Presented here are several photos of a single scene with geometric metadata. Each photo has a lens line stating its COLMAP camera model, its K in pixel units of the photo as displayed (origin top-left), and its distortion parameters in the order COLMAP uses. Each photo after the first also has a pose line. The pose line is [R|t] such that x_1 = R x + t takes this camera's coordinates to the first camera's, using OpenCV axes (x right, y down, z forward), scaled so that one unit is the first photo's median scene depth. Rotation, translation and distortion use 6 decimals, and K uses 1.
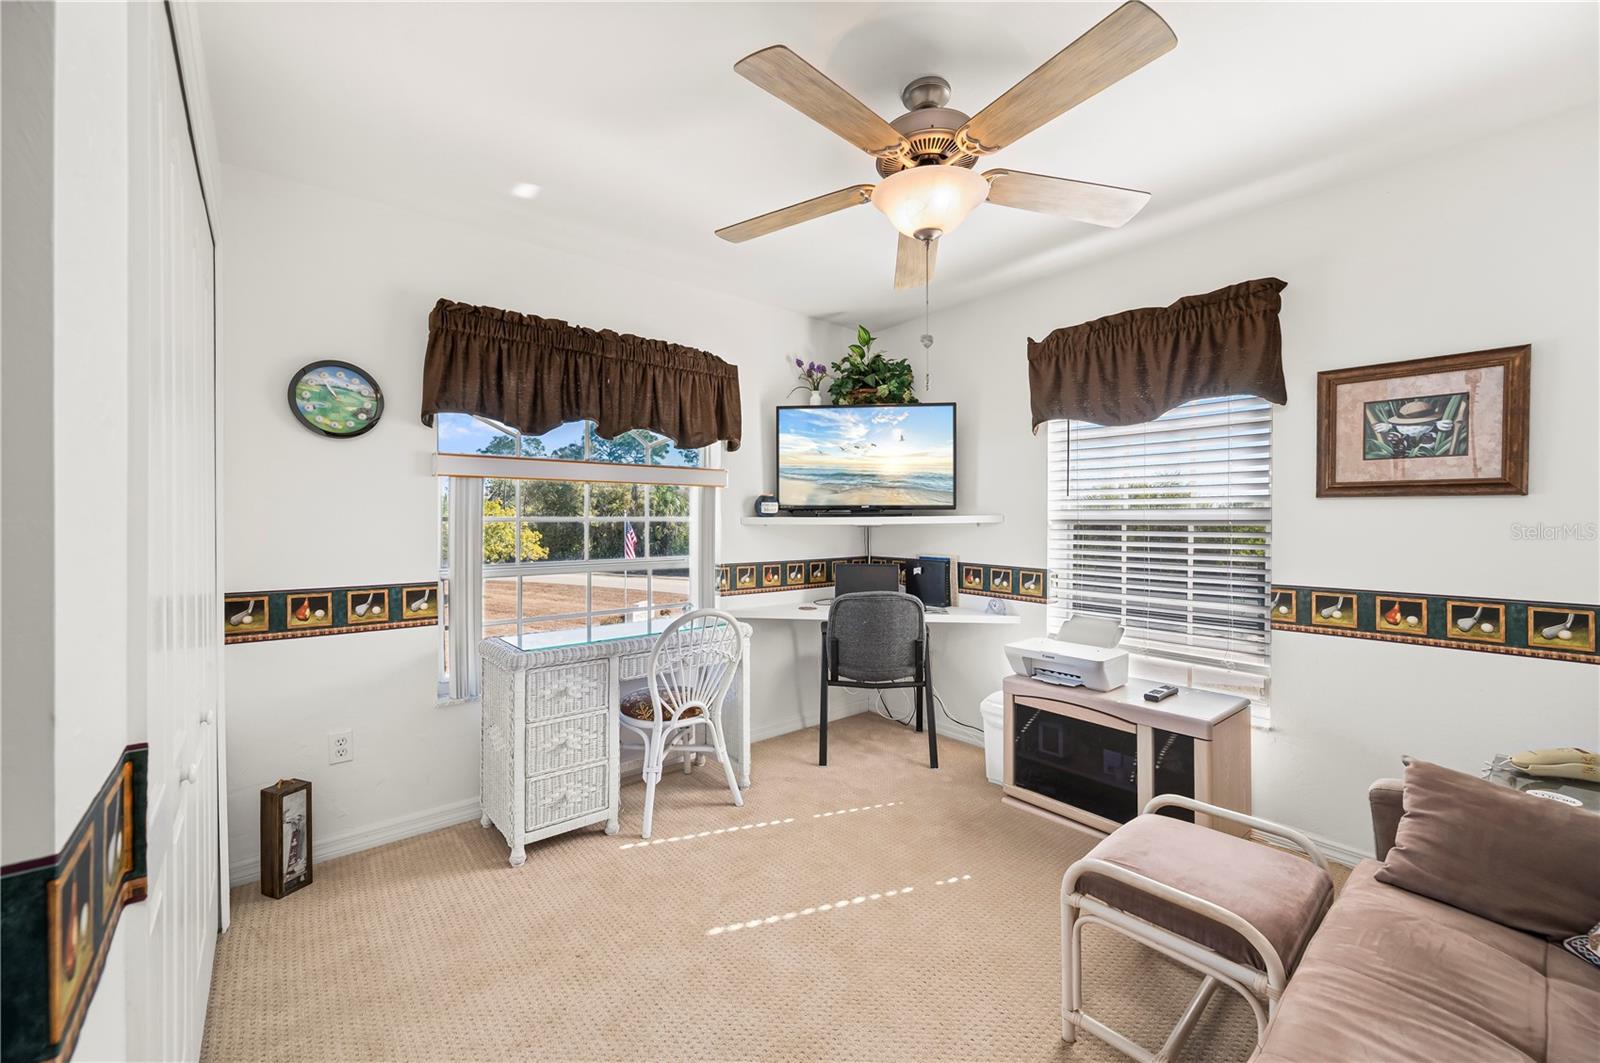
lens RADIAL K [[641.4, 0, 806.6], [0, 641.4, 519.8], [0, 0, 1]] dist [-0.001115, -0.000355]
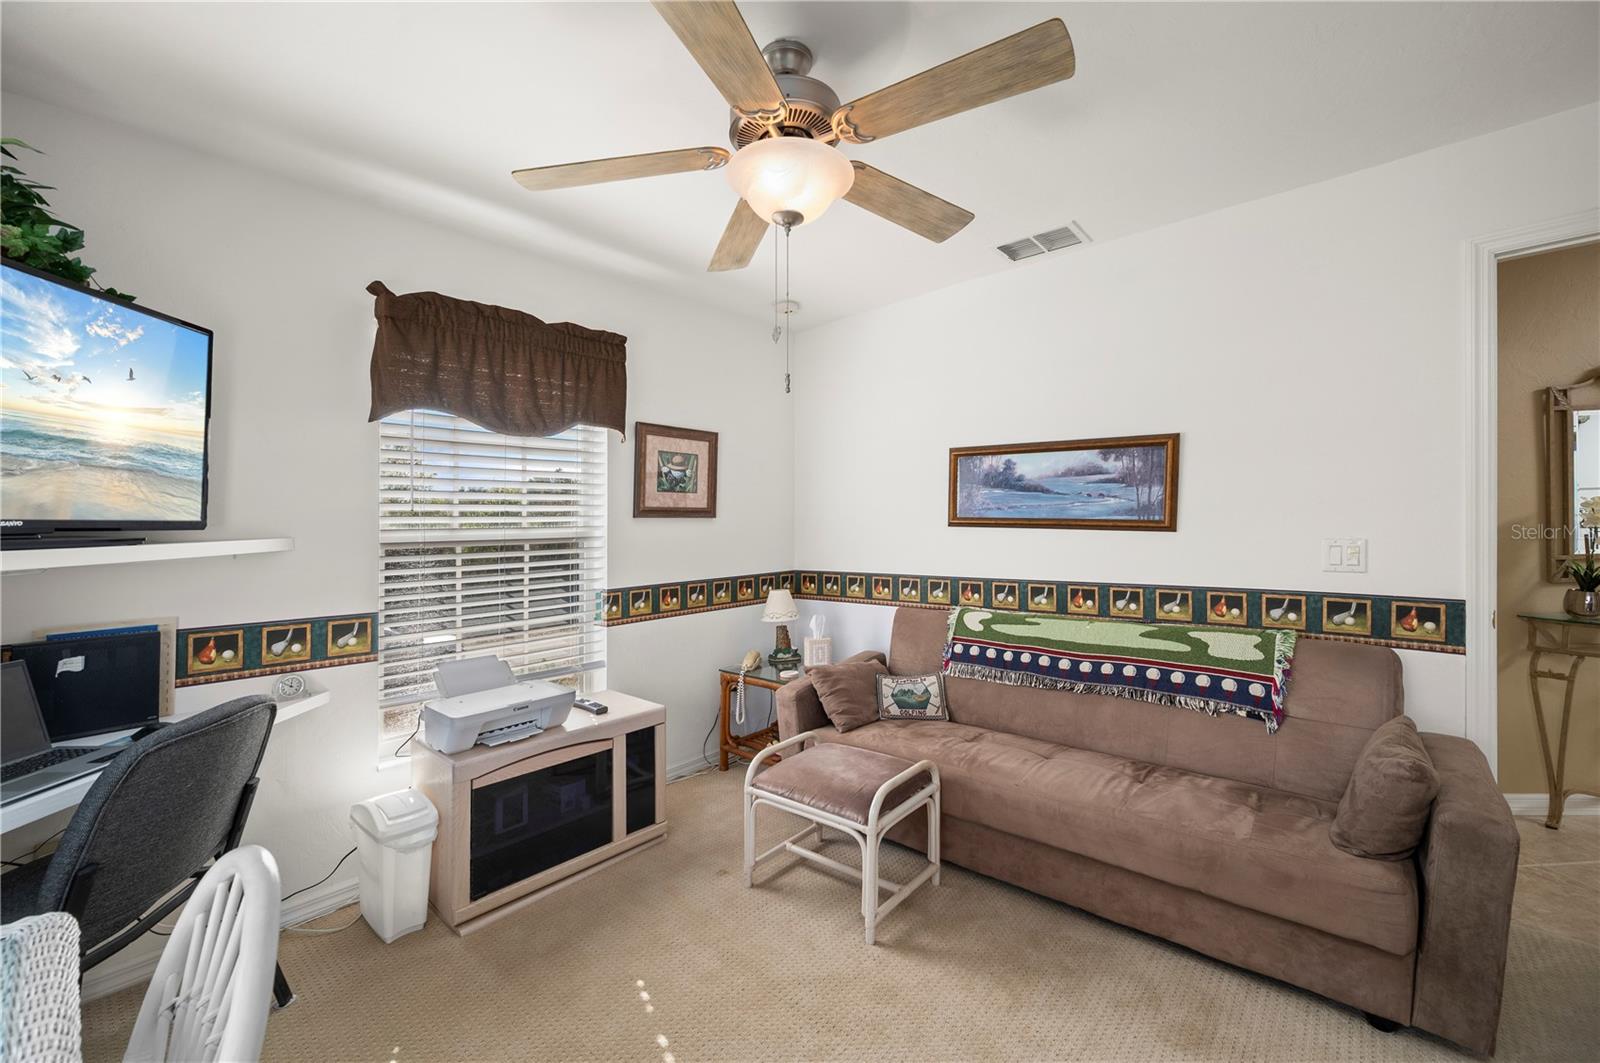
lens RADIAL K [[637.1, 0, 796.4], [0, 637.1, 538.6], [0, 0, 1]] dist [-0.000679, -0.000074]
pose [[-0.118909, -0.016634, 0.992766, -0.503750], [0.025512, 0.999478, 0.019803, -0.009966], [-0.992577, 0.027682, -0.118422, 0.799542]]
